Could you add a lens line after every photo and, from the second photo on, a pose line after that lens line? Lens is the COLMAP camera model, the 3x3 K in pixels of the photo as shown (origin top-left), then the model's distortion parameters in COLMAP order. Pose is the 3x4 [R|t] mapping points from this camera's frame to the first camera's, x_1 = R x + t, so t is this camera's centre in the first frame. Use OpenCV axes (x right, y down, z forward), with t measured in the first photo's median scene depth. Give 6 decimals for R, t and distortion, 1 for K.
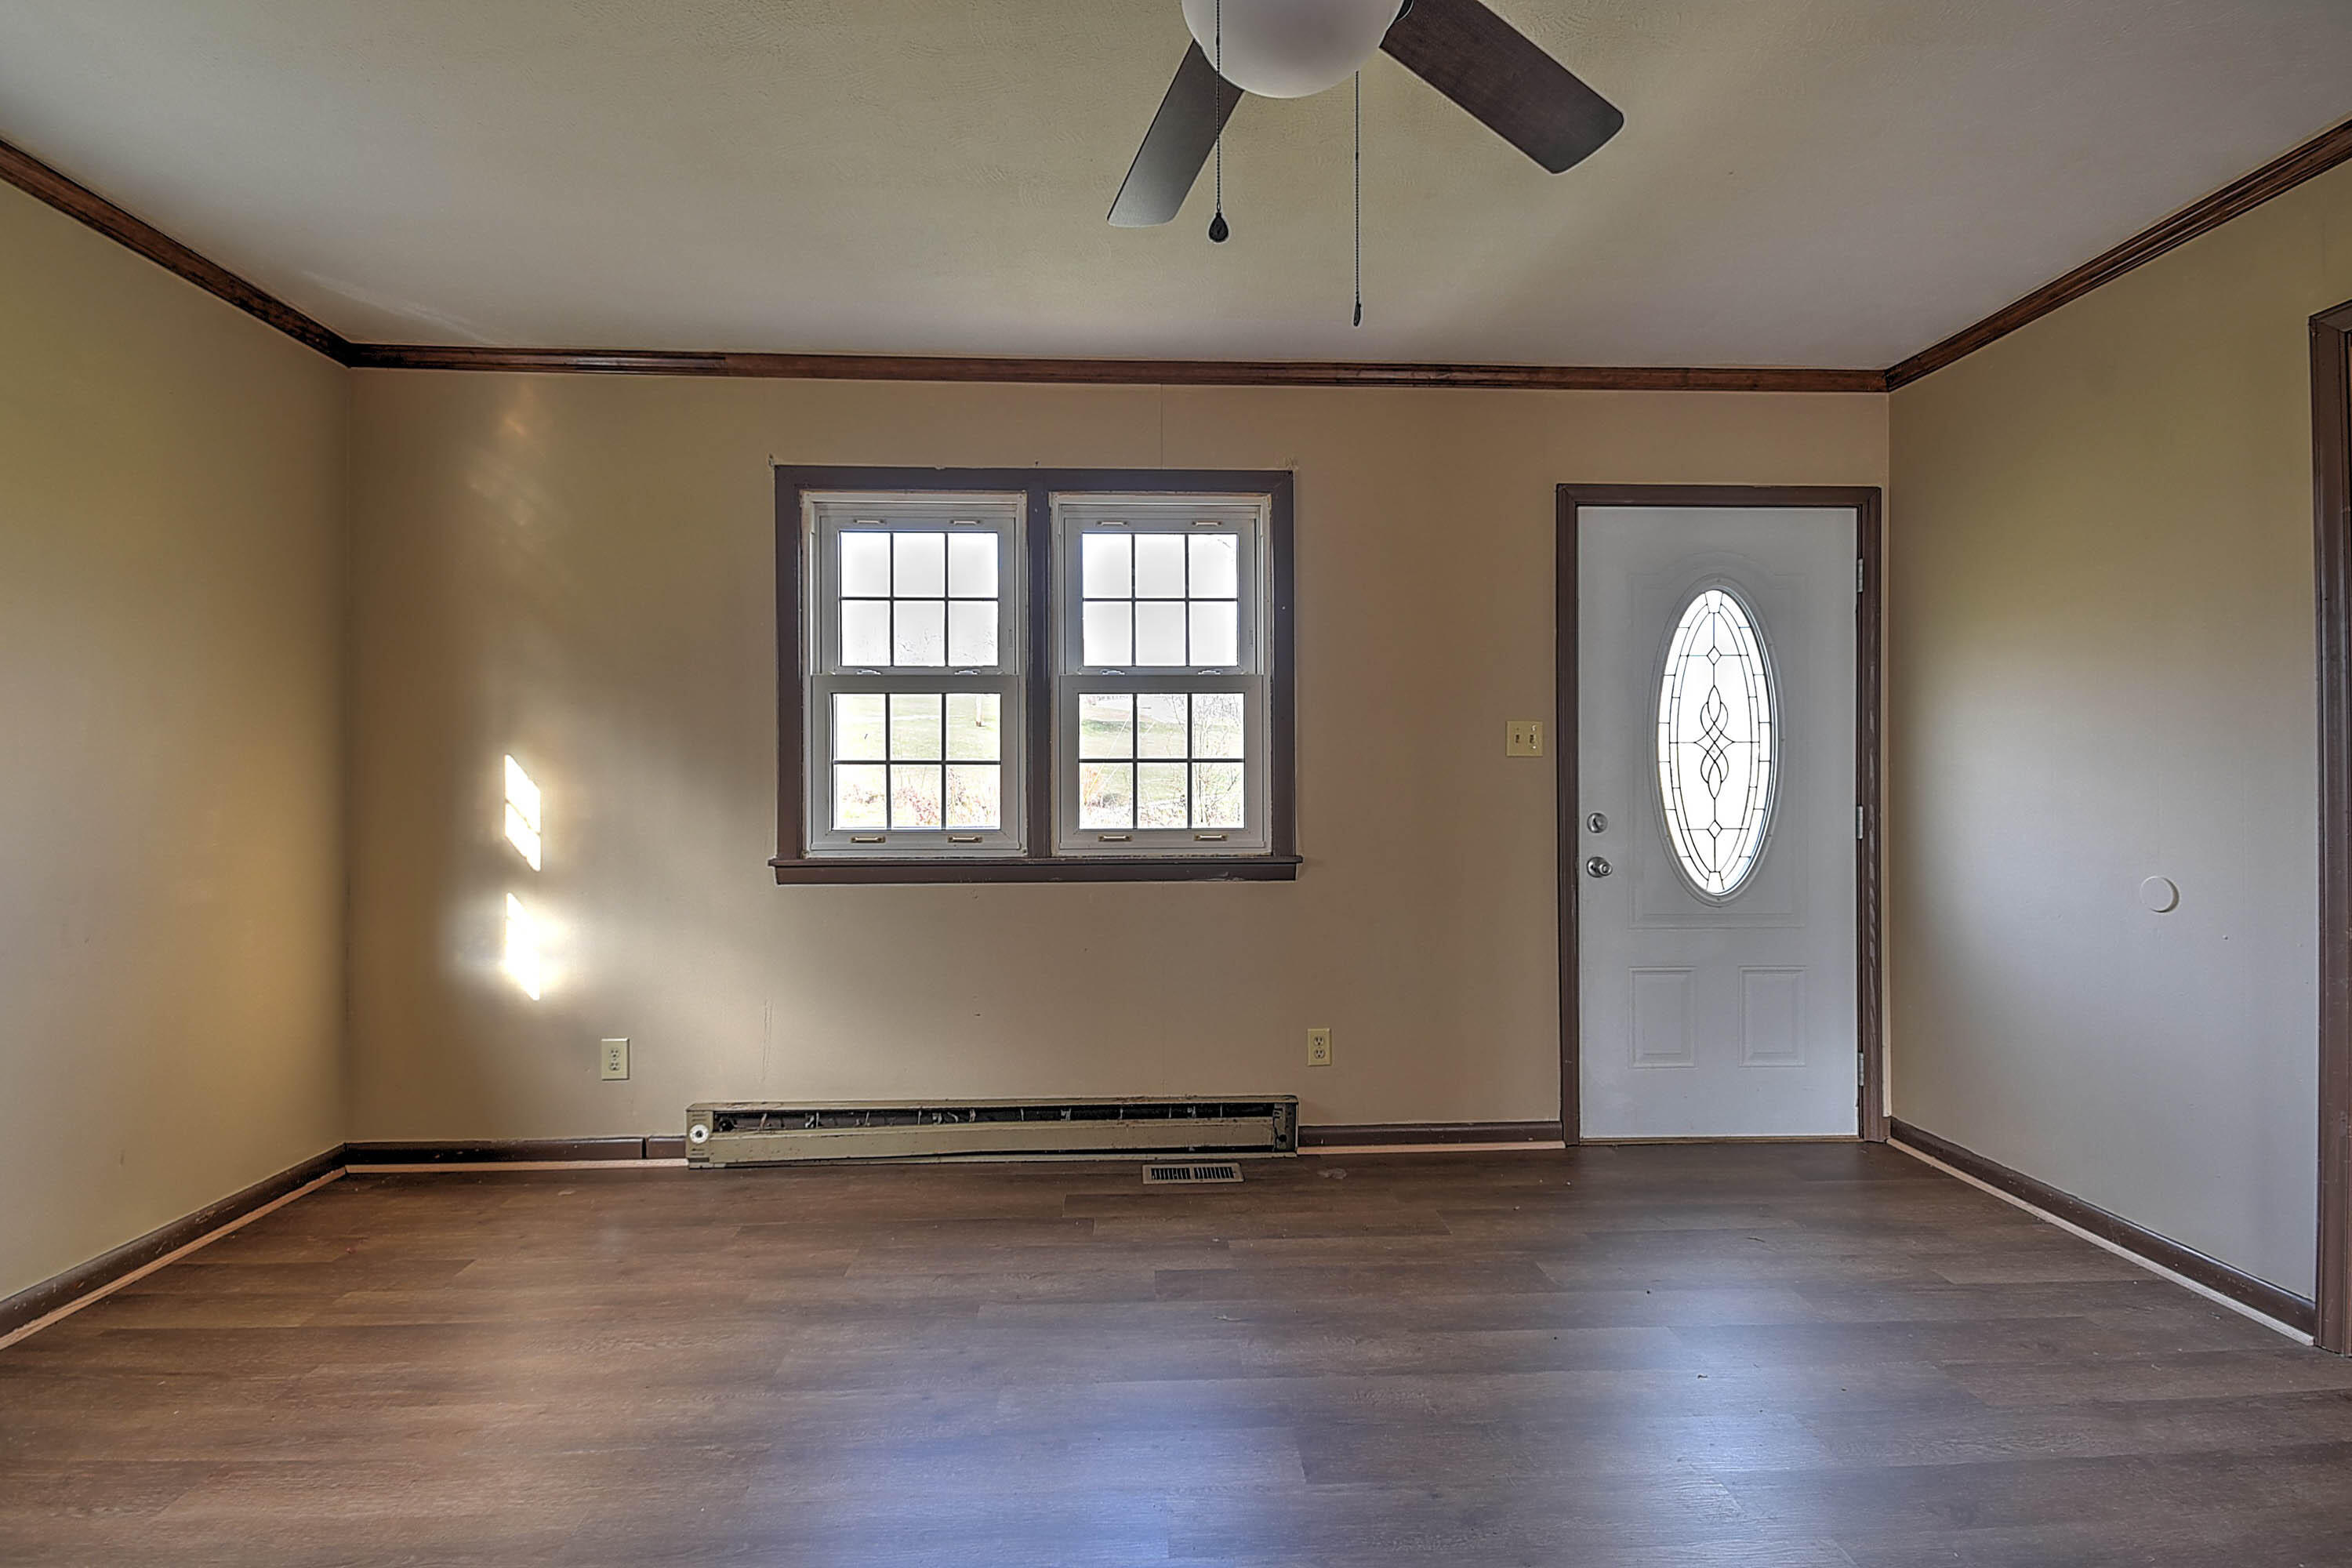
lens RADIAL K [[1007.4, 0, 1177.7], [0, 1007.4, 782.9], [0, 0, 1]] dist [0.002805, -0.004540]
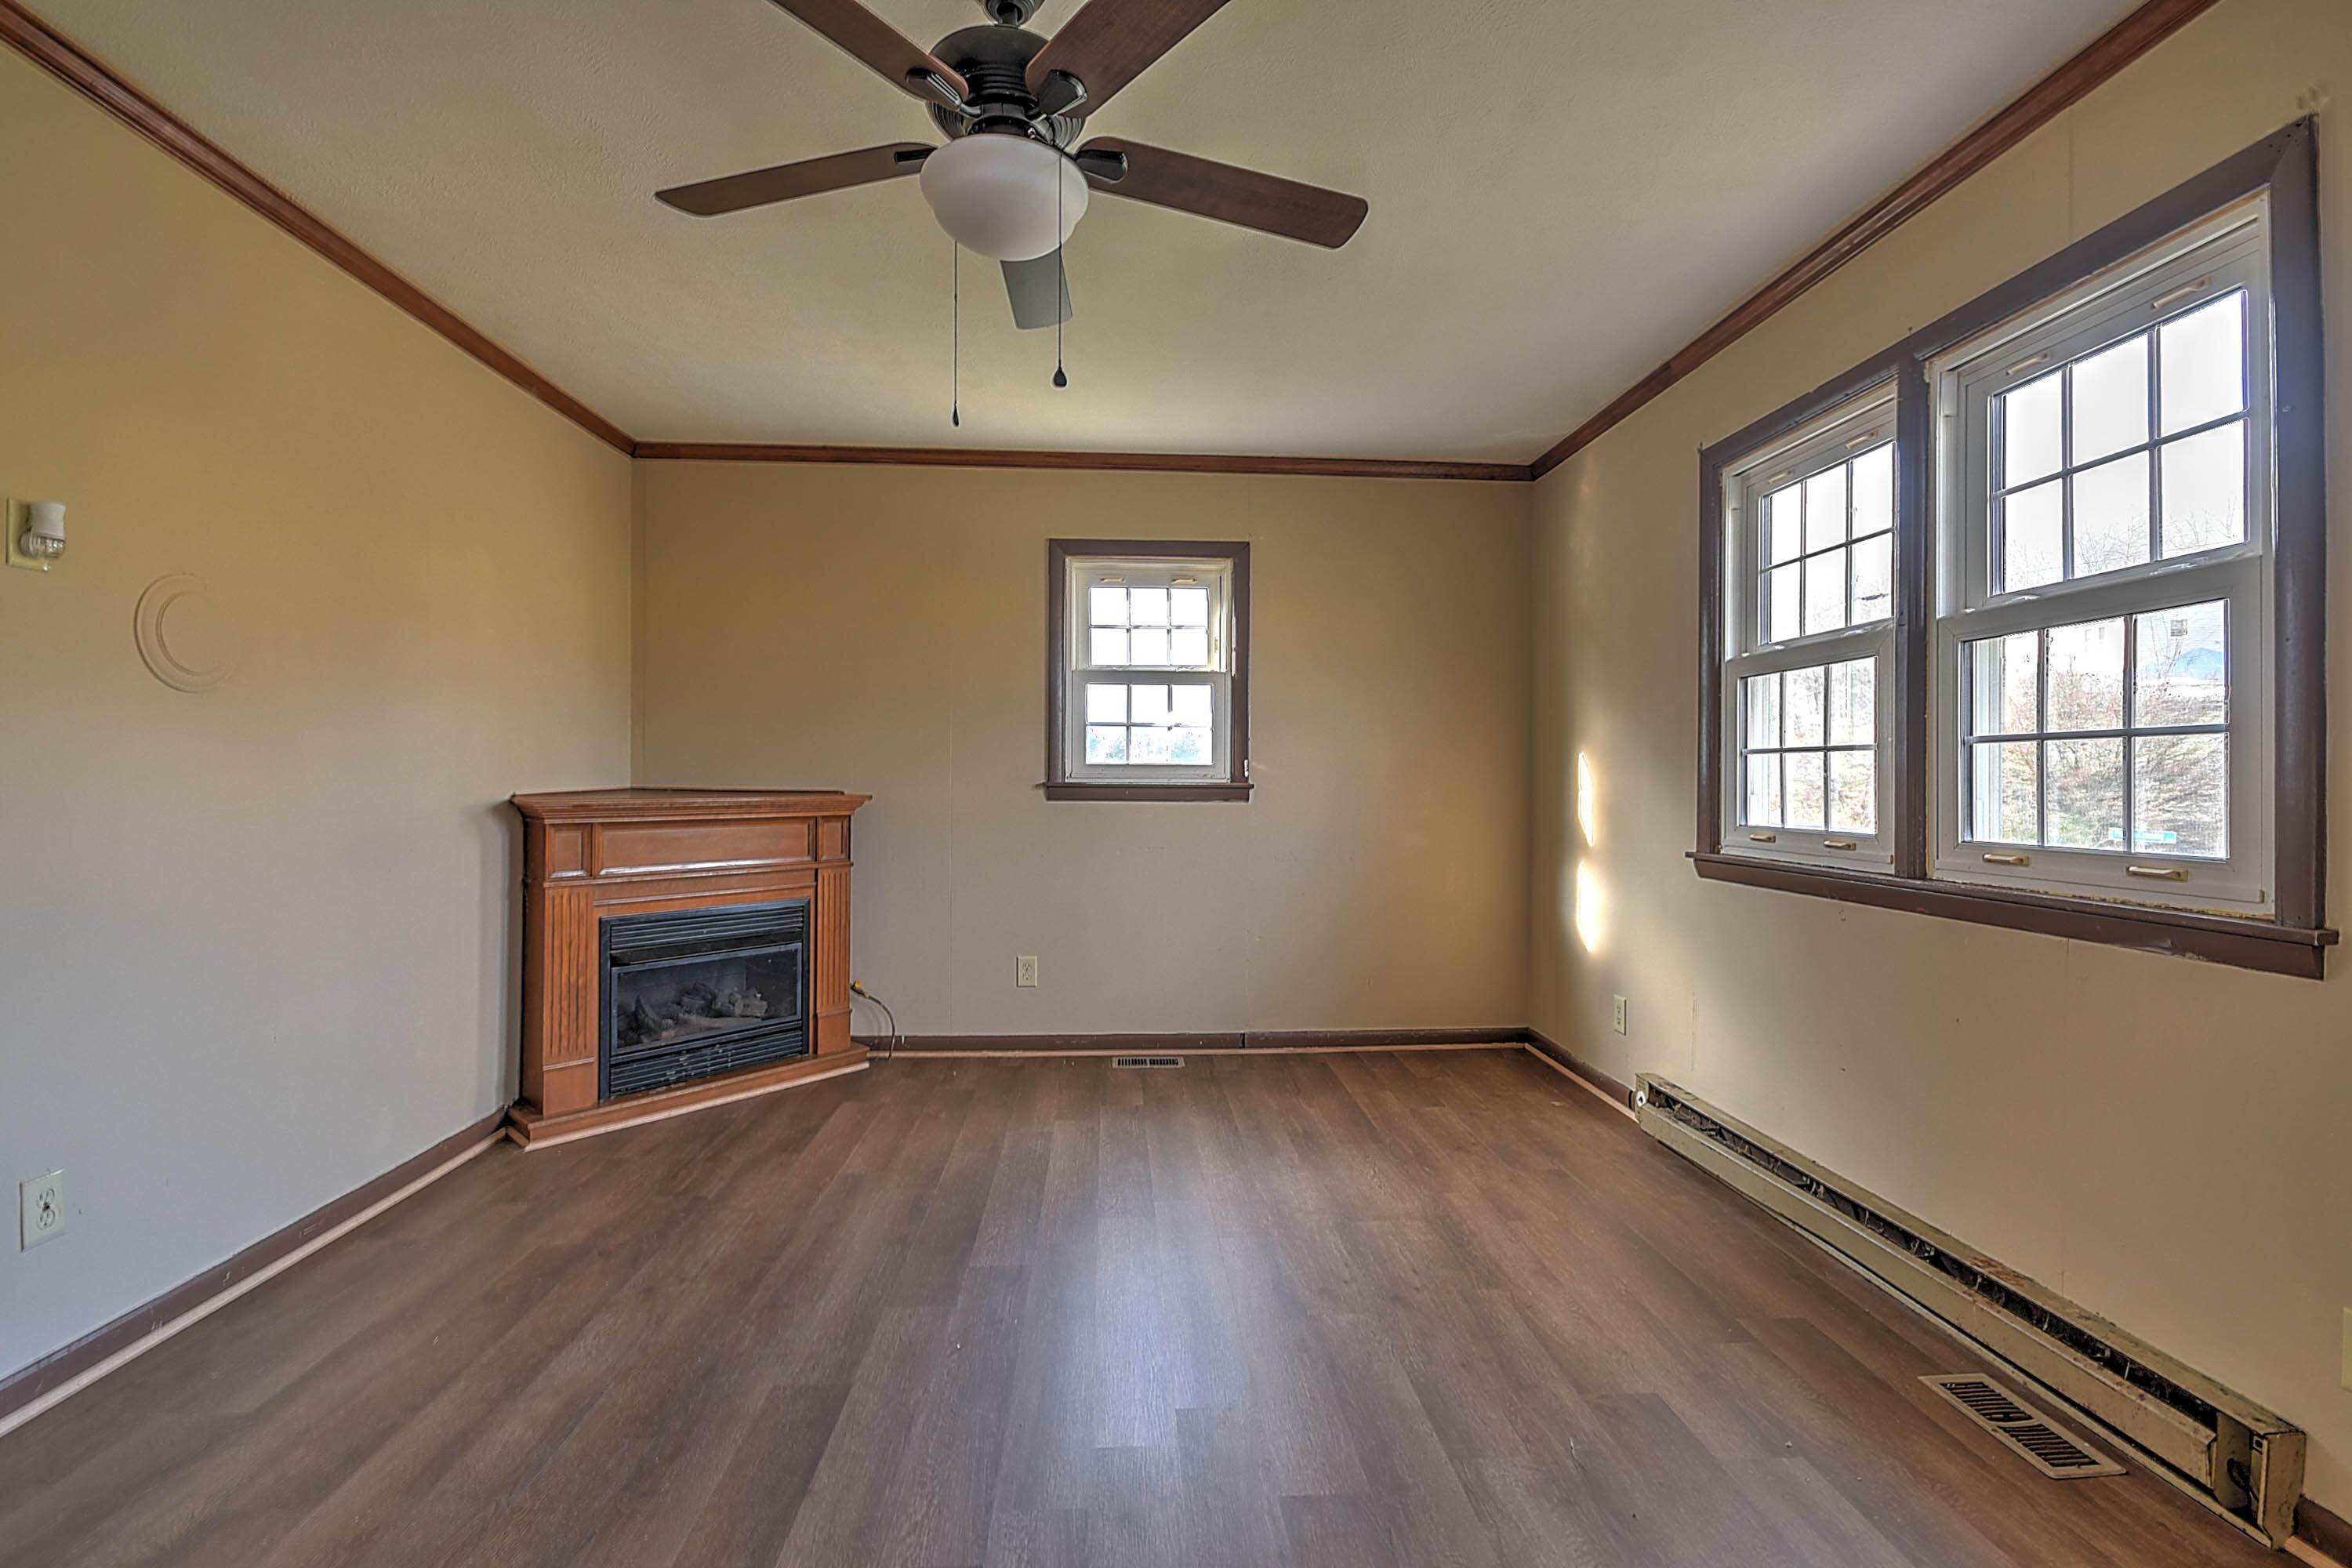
lens RADIAL K [[1007.4, 0, 1184.7], [0, 1007.4, 781.1], [0, 0, 1]] dist [0.002805, -0.004540]
pose [[0.024804, 0.004616, -0.999682, 0.576301], [0.001383, 0.999988, 0.004652, 0.000713], [0.999691, -0.001498, 0.024797, 0.468288]]
